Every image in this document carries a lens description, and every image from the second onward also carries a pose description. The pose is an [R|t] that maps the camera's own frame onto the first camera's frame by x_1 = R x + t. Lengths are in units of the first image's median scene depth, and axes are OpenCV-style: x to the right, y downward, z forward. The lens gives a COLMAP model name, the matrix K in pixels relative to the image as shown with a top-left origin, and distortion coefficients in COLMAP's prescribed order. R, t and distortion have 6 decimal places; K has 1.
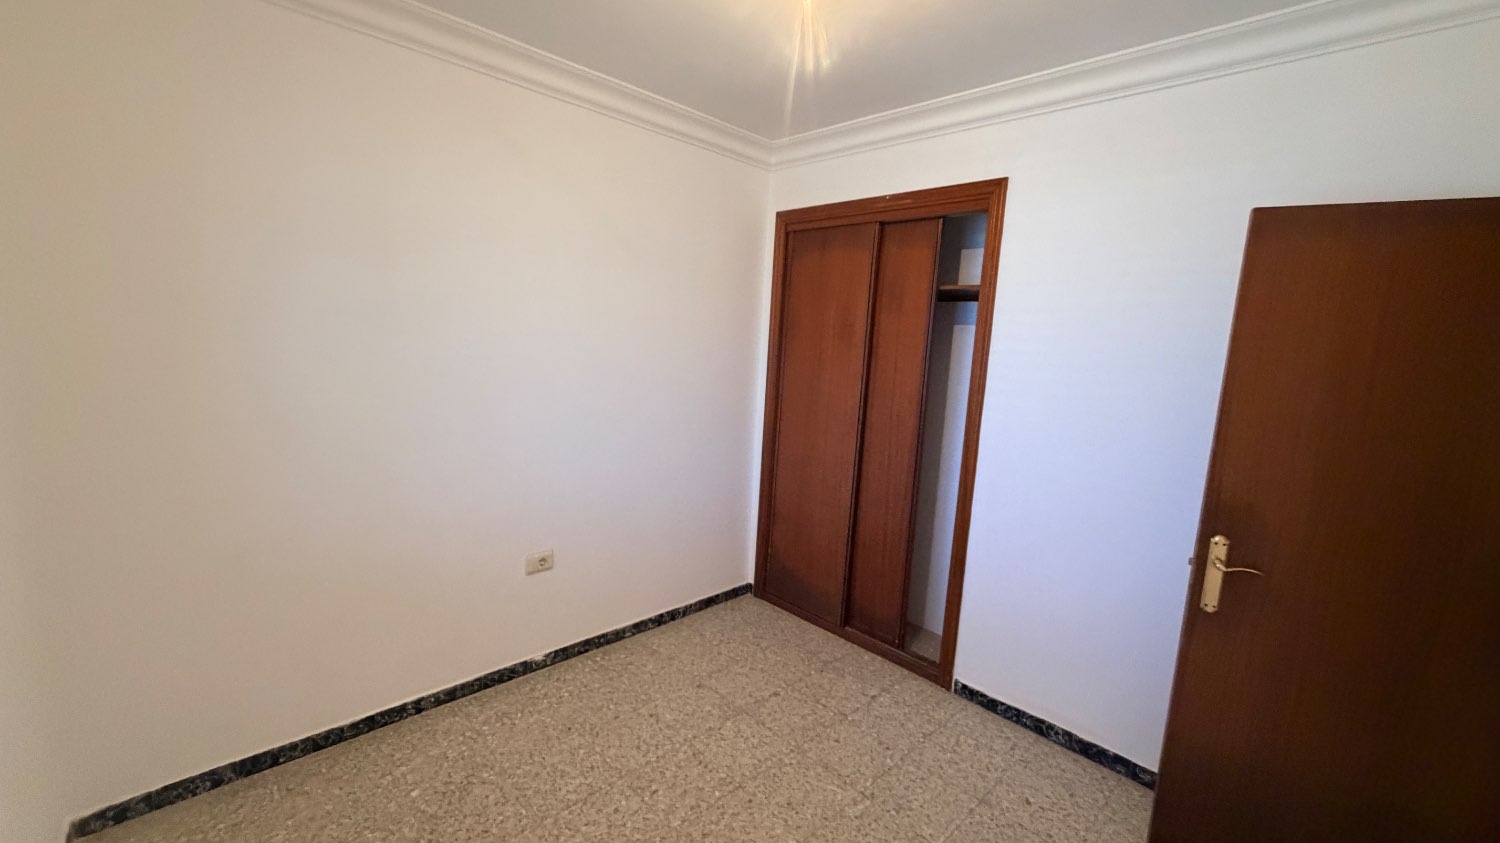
lens RADIAL K [[608.9, 0, 747.6], [0, 608.9, 422.0], [0, 0, 1]] dist [-0.000845, -0.000398]
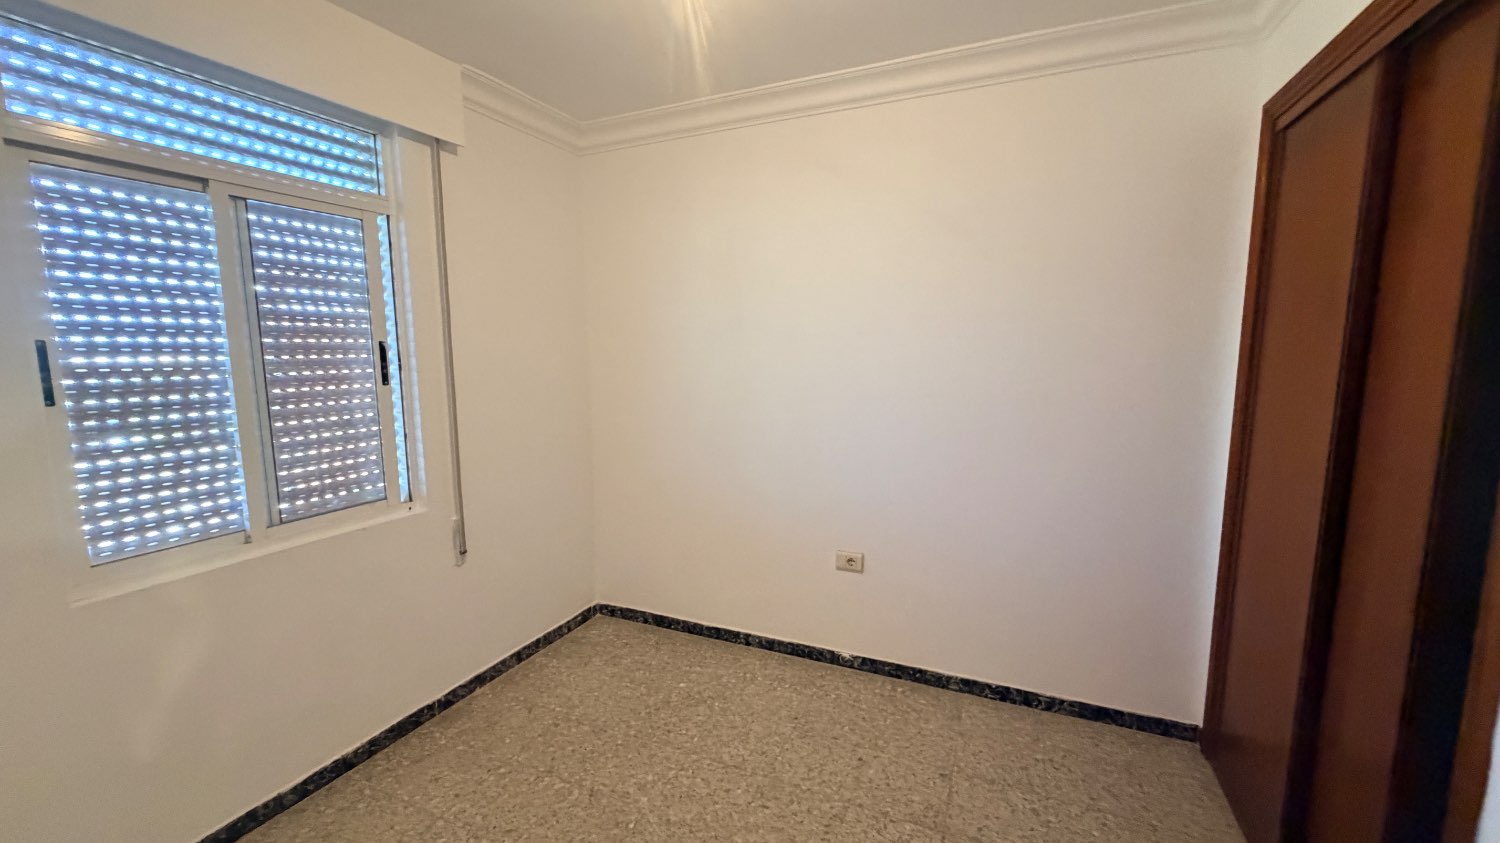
lens RADIAL K [[608.9, 0, 745.9], [0, 608.9, 423.4], [0, 0, 1]] dist [-0.000845, -0.000398]
pose [[0.351380, 0.061960, -0.934180, 0.572702], [-0.106086, 0.994016, 0.026026, -0.009694], [0.930203, 0.089958, 0.355851, 0.478566]]
